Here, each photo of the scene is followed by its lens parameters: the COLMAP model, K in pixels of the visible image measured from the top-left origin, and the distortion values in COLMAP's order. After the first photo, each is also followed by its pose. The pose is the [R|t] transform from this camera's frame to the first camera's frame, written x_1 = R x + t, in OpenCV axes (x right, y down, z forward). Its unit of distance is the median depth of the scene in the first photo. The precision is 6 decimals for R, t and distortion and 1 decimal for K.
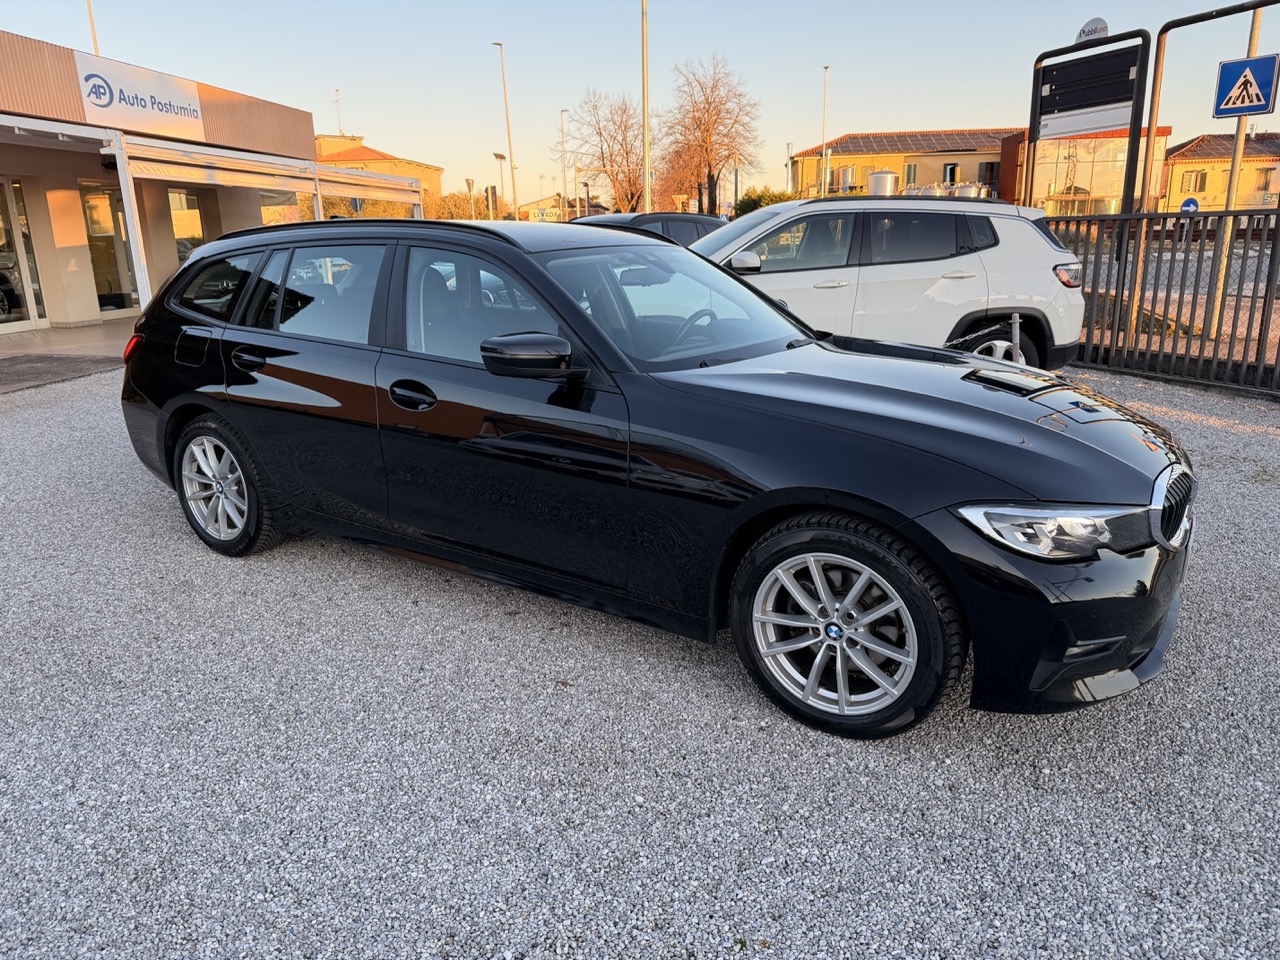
lens RADIAL K [[900.1, 0, 647.2], [0, 900.1, 482.4], [0, 0, 1]] dist [0.026541, -0.032879]
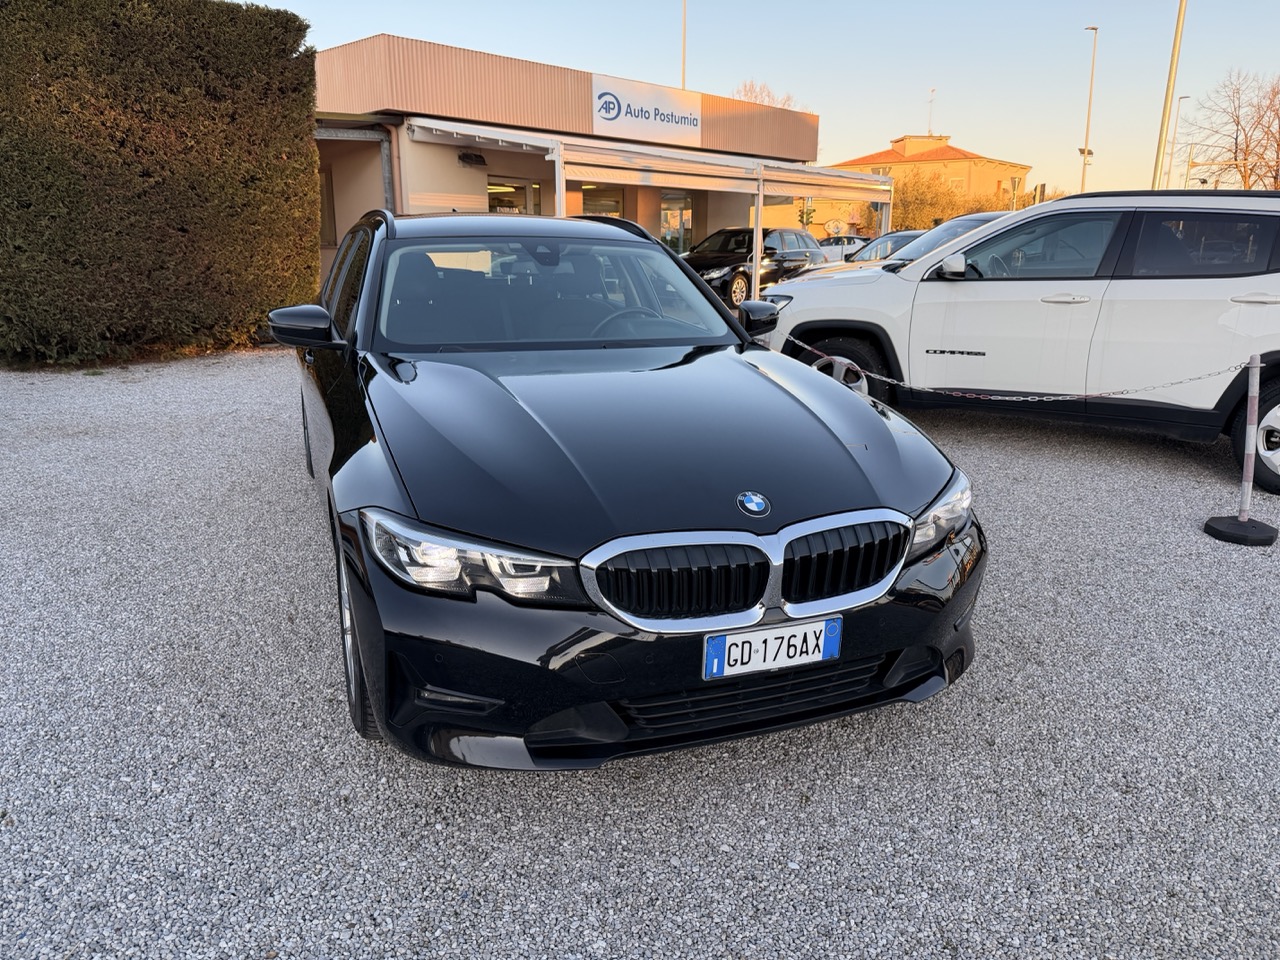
lens RADIAL K [[904.7, 0, 640.0], [0, 904.7, 480.0], [0, 0, 1]] dist [0.019086, -0.020833]
pose [[0.816638, 0.172430, -0.550791, 0.243150], [-0.174523, 0.983428, 0.049112, -0.022271], [0.550132, 0.056019, 0.833197, 0.080527]]
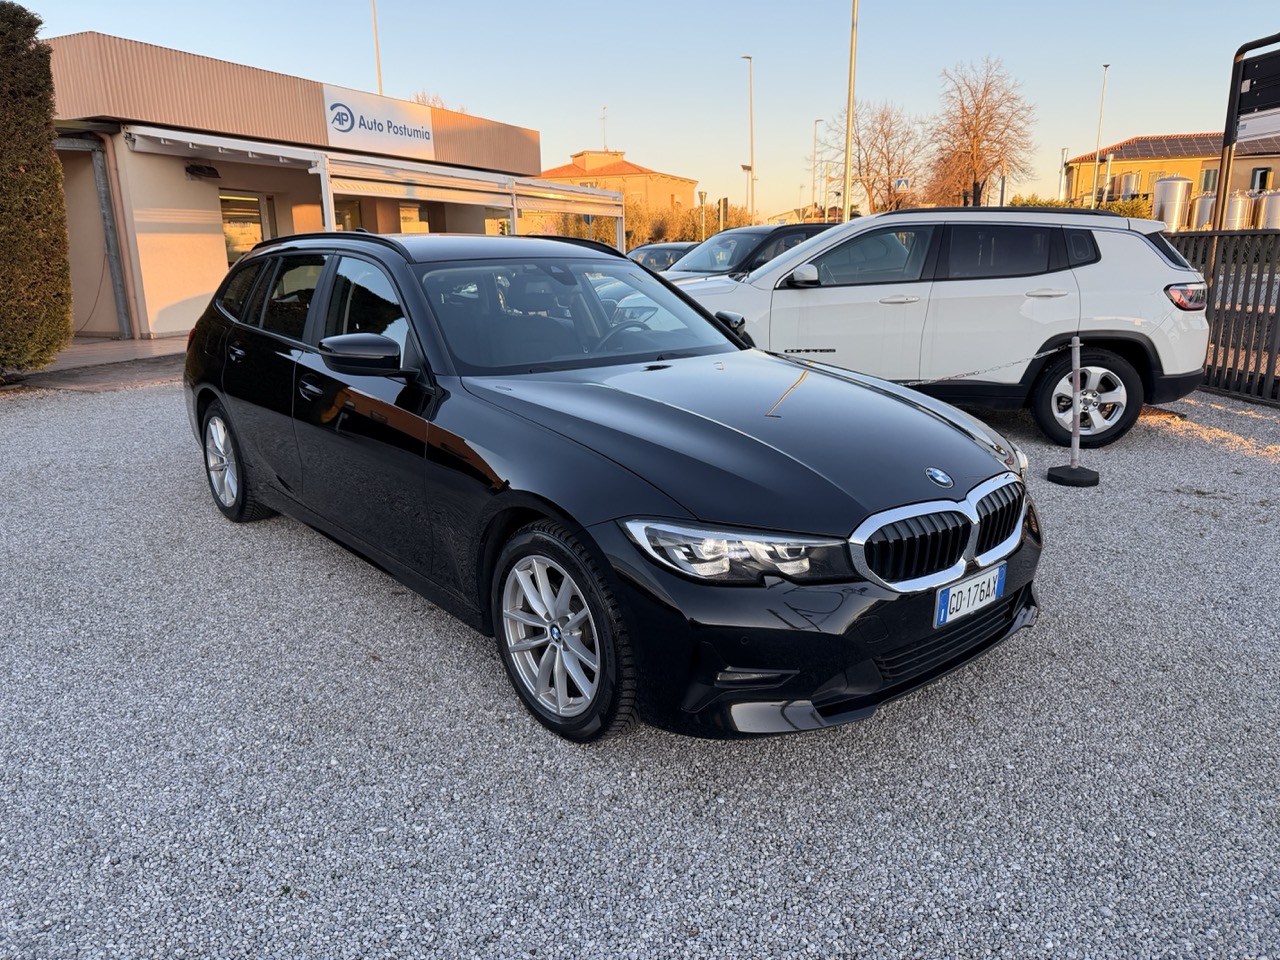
lens RADIAL K [[904.7, 0, 640.0], [0, 904.7, 480.0], [0, 0, 1]] dist [0.019086, -0.020833]
pose [[0.960950, 0.075968, -0.266089, 0.138269], [-0.079863, 0.996798, -0.003834, -0.003151], [0.264946, 0.024935, 0.963941, 0.006567]]
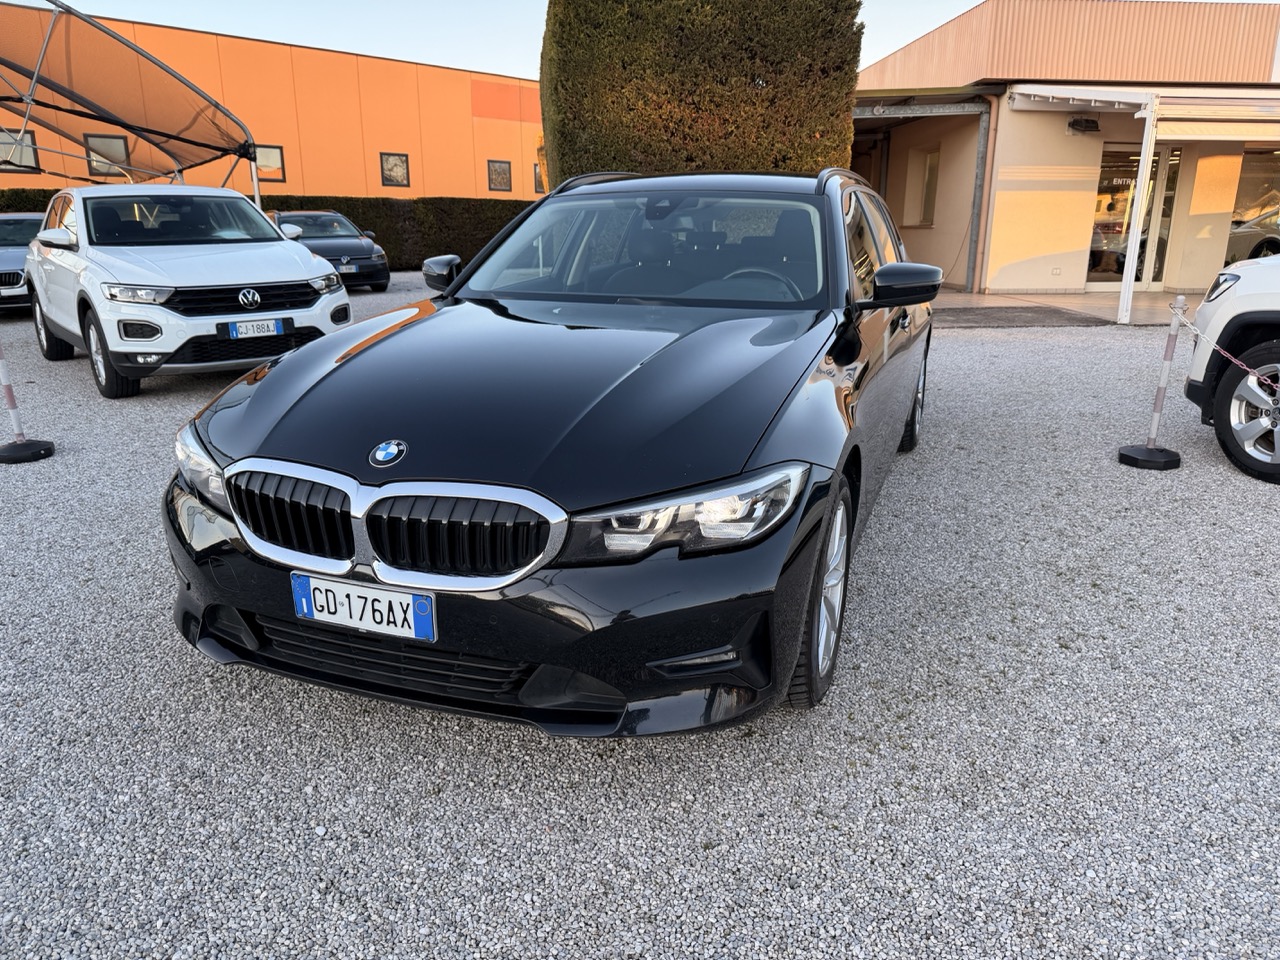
lens RADIAL K [[911.2, 0, 656.4], [0, 911.2, 485.9], [0, 0, 1]] dist [0.007103, -0.009548]
pose [[0.233284, 0.287345, -0.928984, 0.348014], [-0.260073, 0.938978, 0.225128, -0.063819], [0.936985, 0.189085, 0.293780, 0.267791]]
